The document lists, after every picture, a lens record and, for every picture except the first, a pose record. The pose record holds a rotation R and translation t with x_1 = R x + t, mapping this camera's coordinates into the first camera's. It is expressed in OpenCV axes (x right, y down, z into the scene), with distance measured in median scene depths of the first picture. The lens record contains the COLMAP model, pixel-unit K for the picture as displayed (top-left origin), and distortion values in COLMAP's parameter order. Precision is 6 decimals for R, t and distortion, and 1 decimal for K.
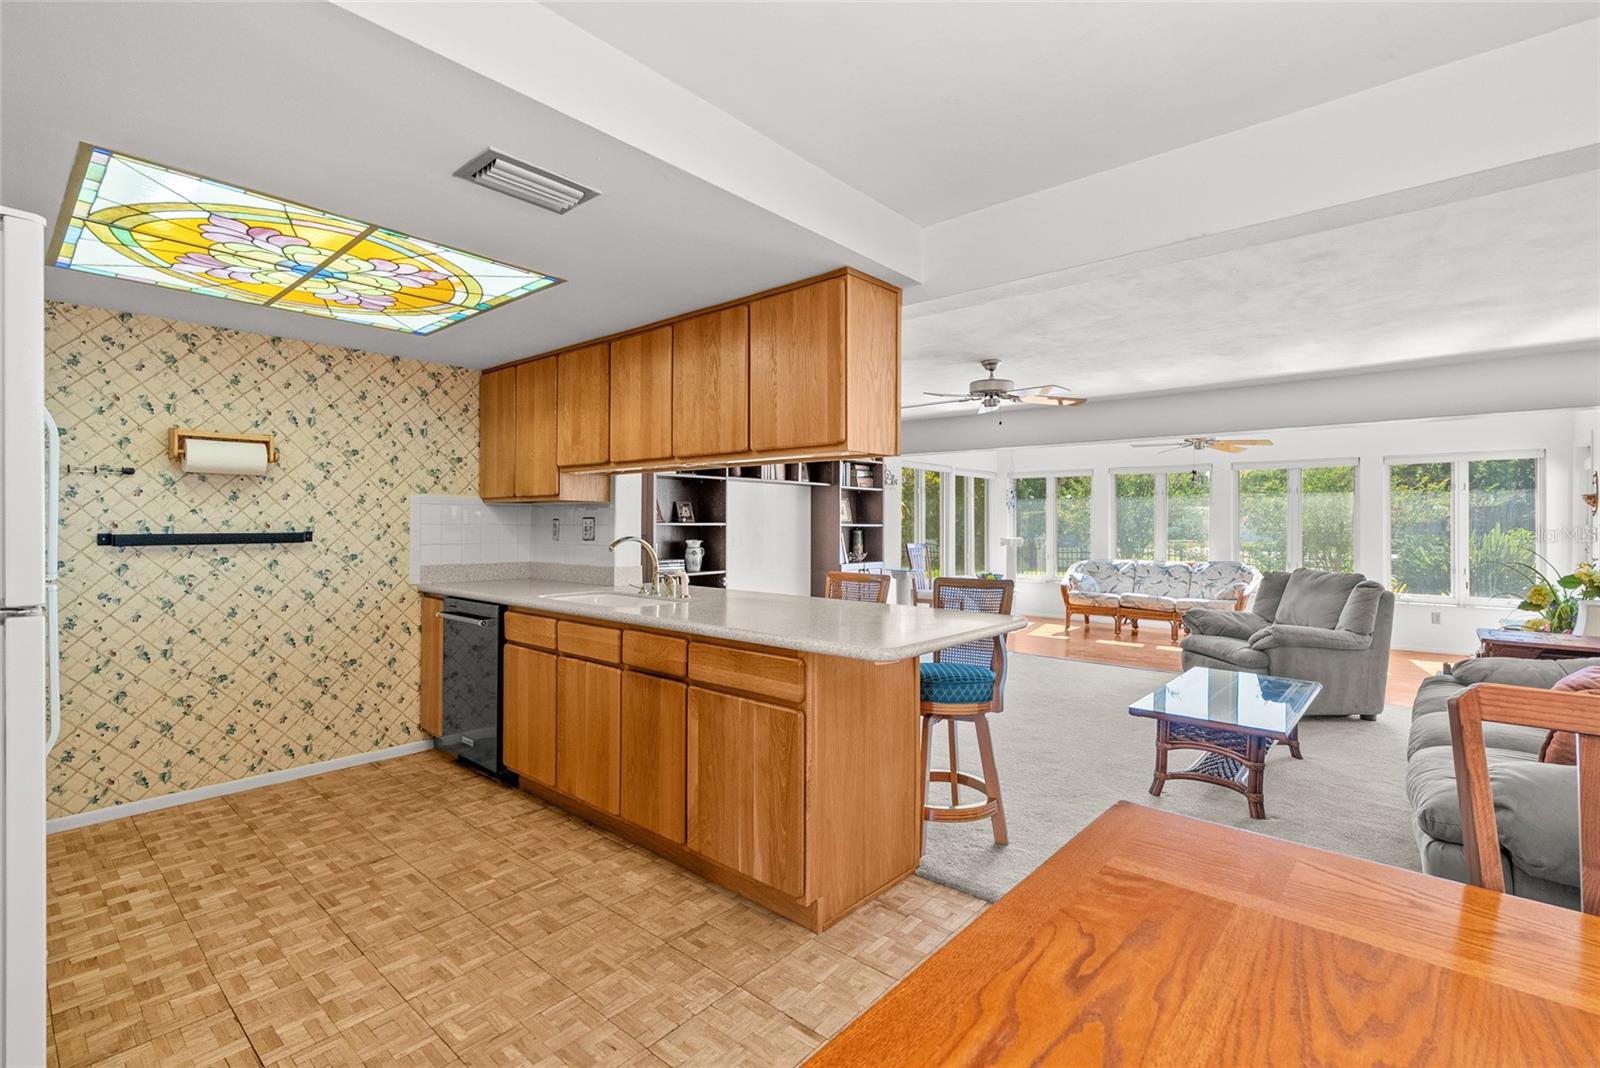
lens RADIAL K [[731.3, 0, 802.5], [0, 731.3, 515.8], [0, 0, 1]] dist [-0.002421, 0.000047]
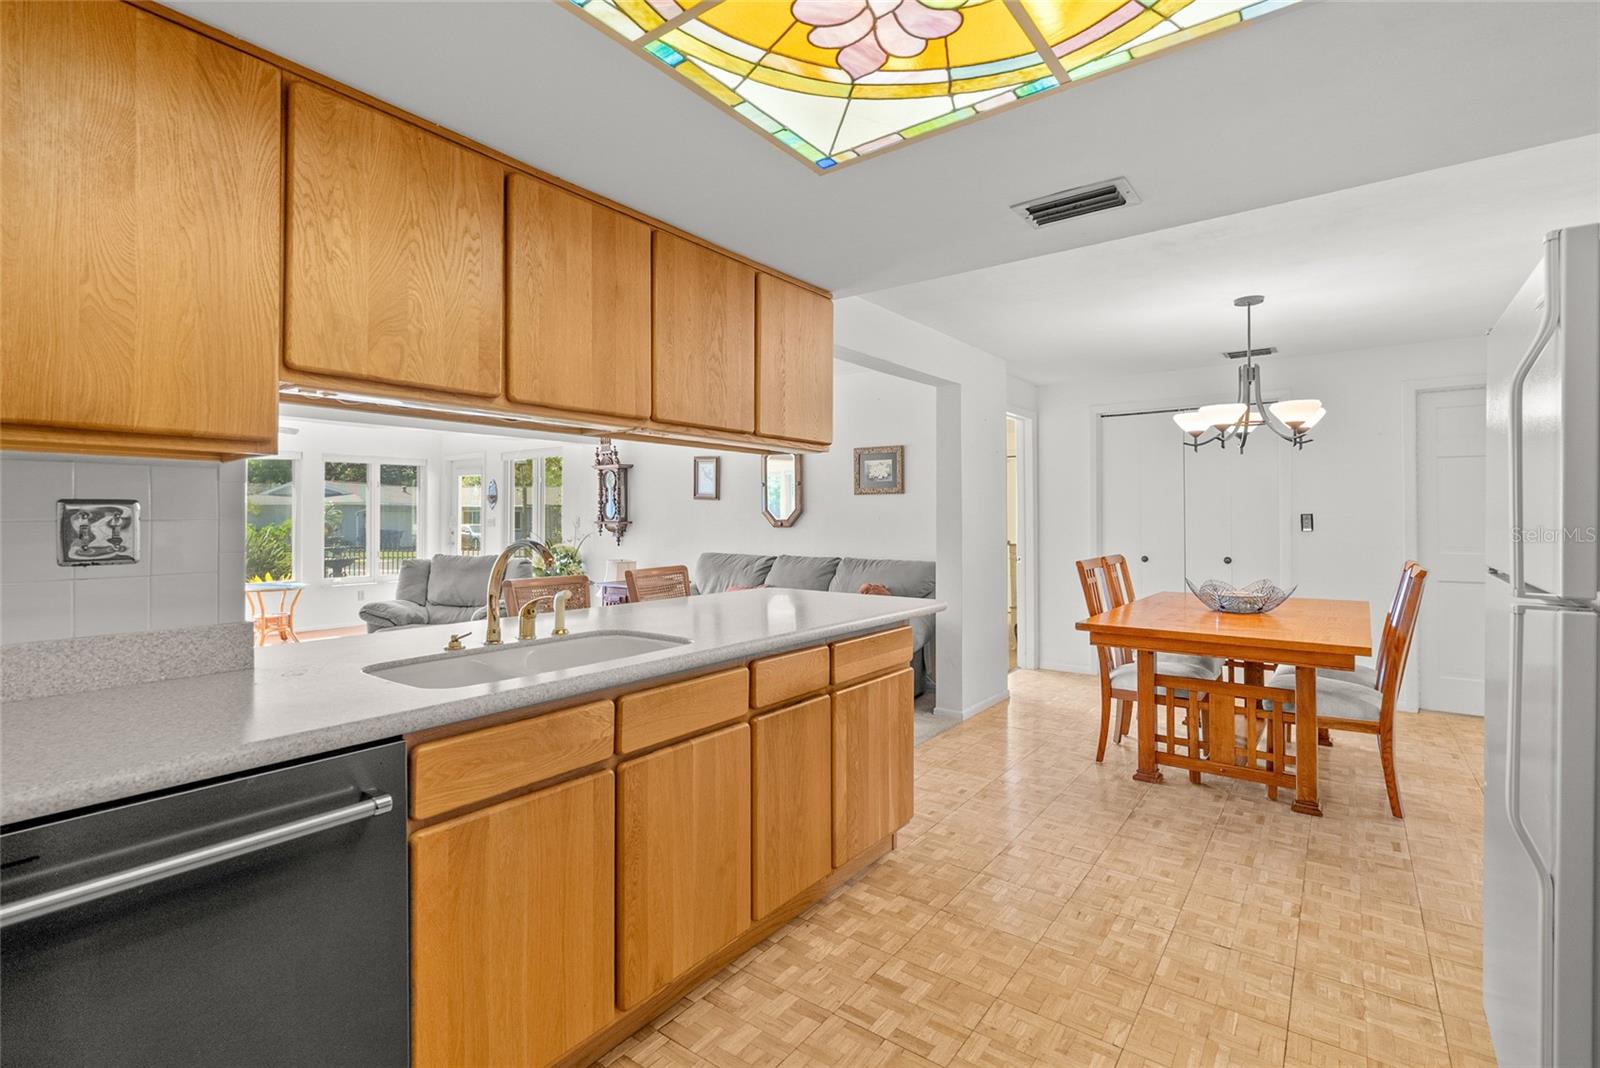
lens RADIAL K [[735.2, 0, 796.9], [0, 735.2, 512.3], [0, 0, 1]] dist [-0.002765, 0.000425]
pose [[-0.070447, 0.002629, 0.997512, -0.704154], [-0.008659, 0.999957, -0.003247, 0.006025], [-0.997478, -0.008866, -0.070421, 0.731146]]
